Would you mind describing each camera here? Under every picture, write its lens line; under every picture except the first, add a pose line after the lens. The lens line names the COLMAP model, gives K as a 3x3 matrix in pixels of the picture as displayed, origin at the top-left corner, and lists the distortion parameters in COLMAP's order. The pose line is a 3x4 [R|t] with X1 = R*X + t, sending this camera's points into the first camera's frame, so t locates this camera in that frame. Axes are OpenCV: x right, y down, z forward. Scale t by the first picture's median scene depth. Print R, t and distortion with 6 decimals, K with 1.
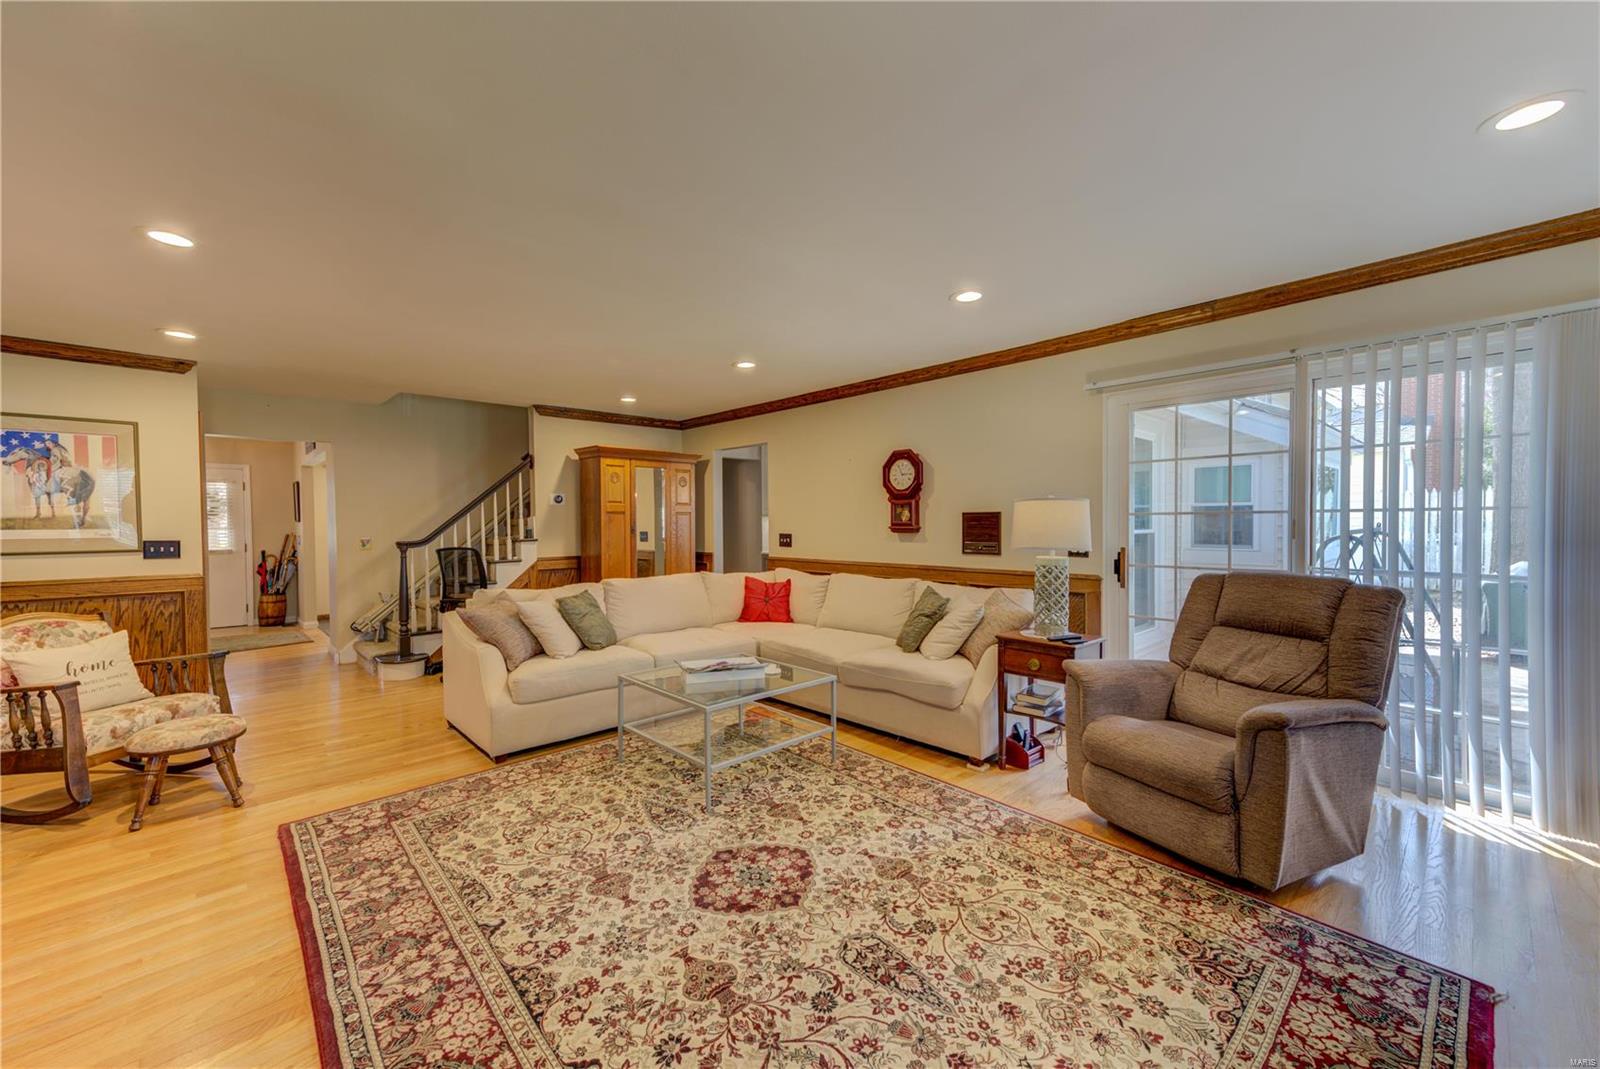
lens RADIAL K [[624.7, 0, 804.0], [0, 624.7, 534.0], [0, 0, 1]] dist [0.018063, -0.000213]
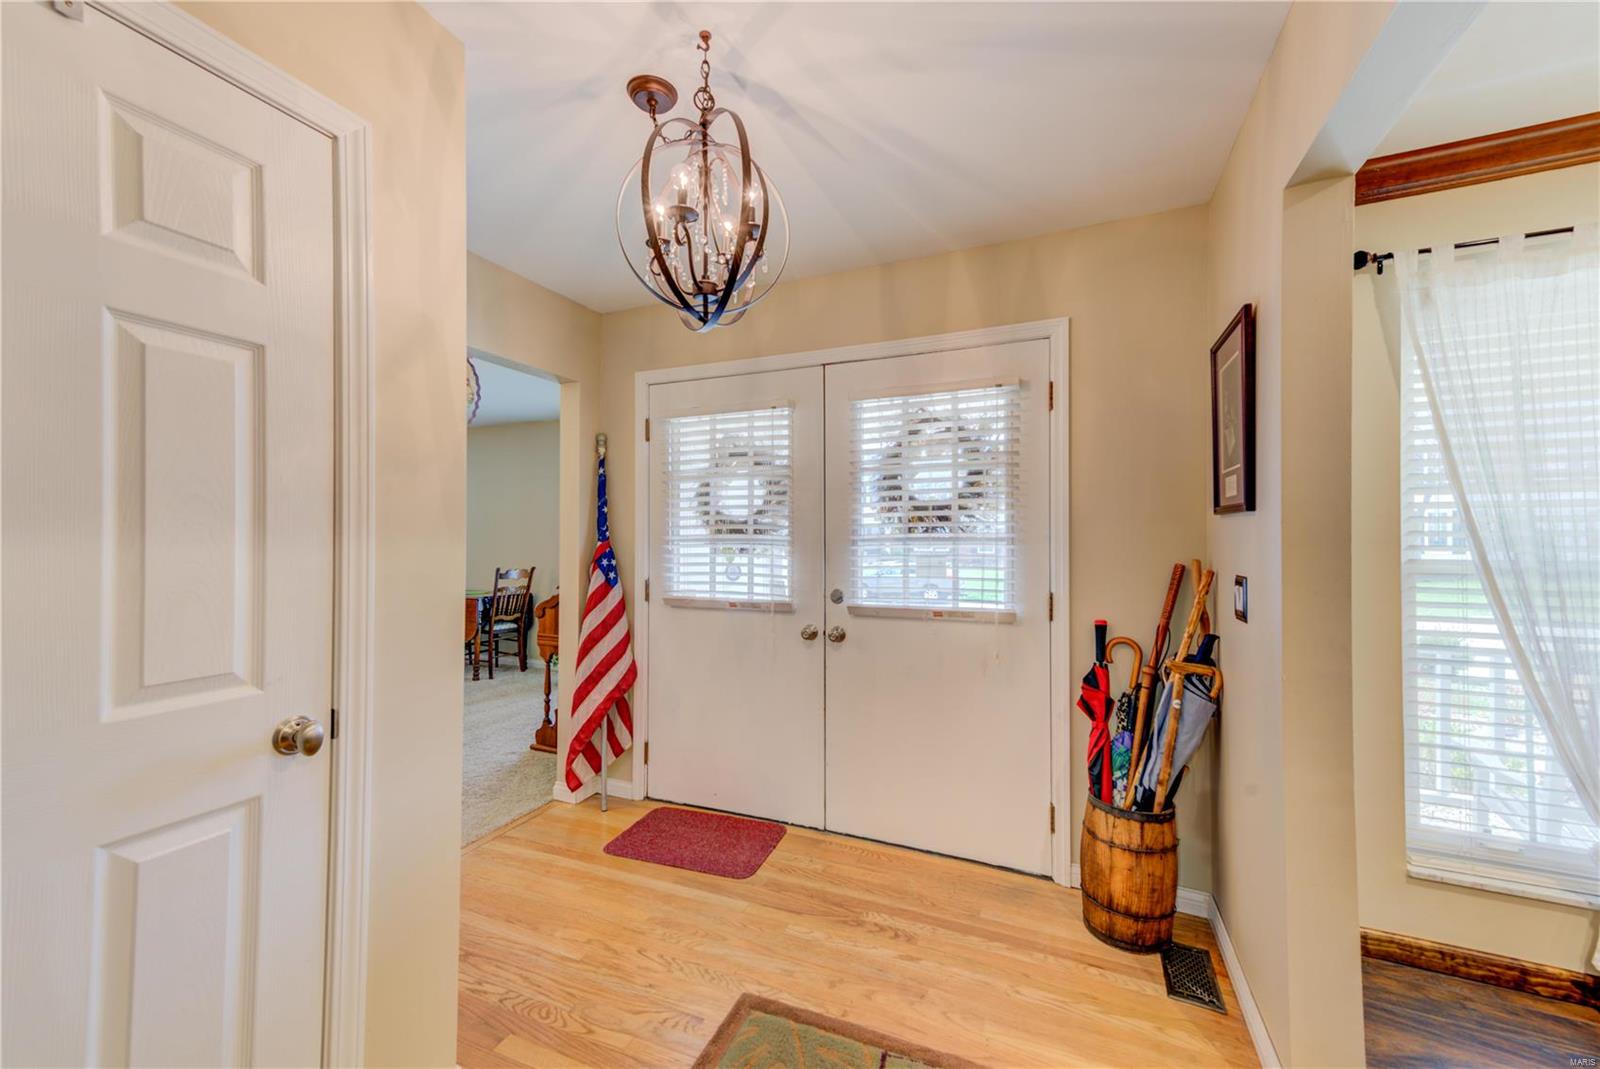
lens RADIAL K [[624.7, 0, 805.6], [0, 624.7, 534.7], [0, 0, 1]] dist [0.018063, -0.000213]
pose [[0.404841, 0.004742, -0.914375, -0.662056], [-0.022621, 0.999732, -0.004830, -0.007724], [0.914107, 0.022639, 0.404840, 0.777212]]
